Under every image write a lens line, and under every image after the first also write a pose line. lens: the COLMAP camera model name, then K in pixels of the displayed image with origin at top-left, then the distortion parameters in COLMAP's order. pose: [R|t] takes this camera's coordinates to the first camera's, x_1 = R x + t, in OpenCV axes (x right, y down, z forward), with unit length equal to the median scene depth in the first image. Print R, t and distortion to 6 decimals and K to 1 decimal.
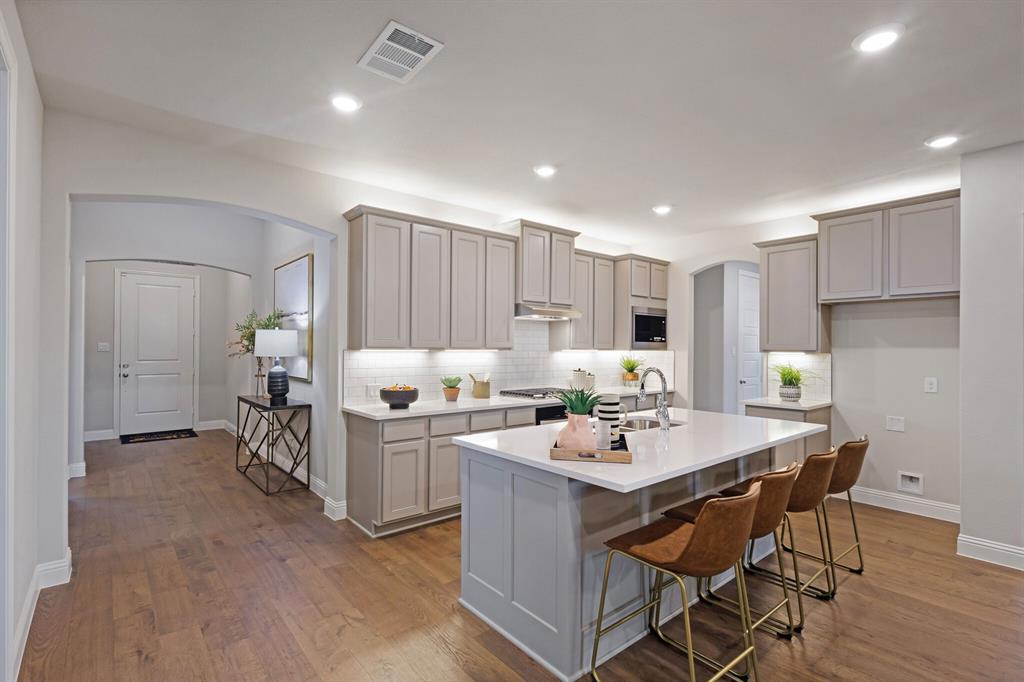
lens RADIAL K [[478.1, 0, 510.2], [0, 478.1, 347.4], [0, 0, 1]] dist [0.009351, 0.000269]
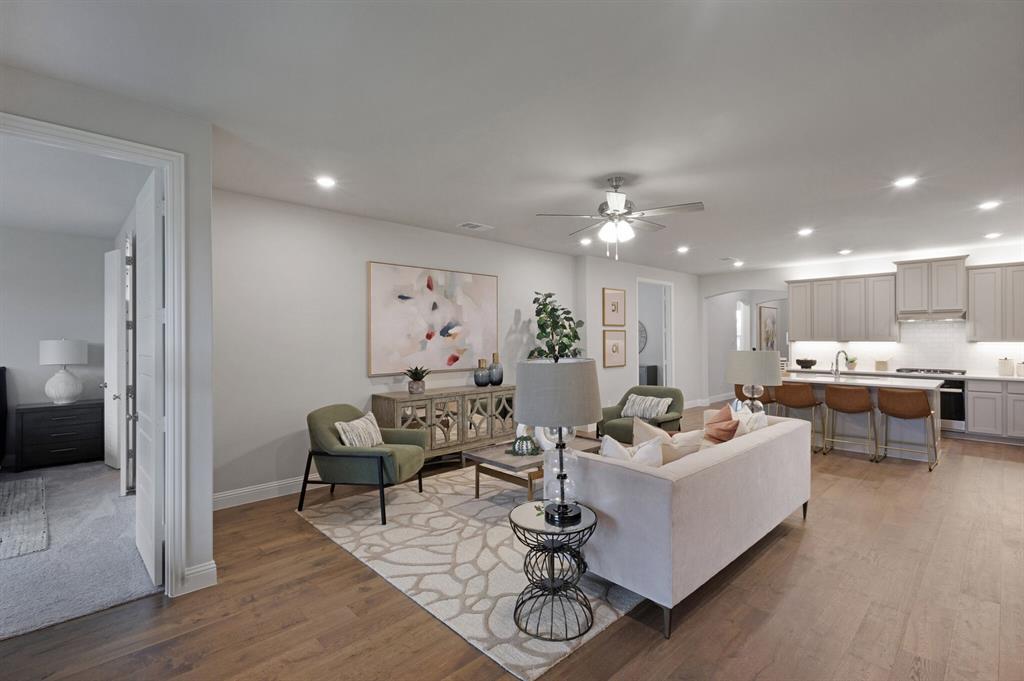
lens RADIAL K [[454.2, 0, 508.8], [0, 454.2, 338.9], [0, 0, 1]] dist [0.009511, -0.009286]
pose [[0.052054, -0.003675, -0.998638, 1.447645], [0.002449, 0.999991, -0.003552, -0.002705], [0.998641, -0.002261, 0.052062, -0.381911]]
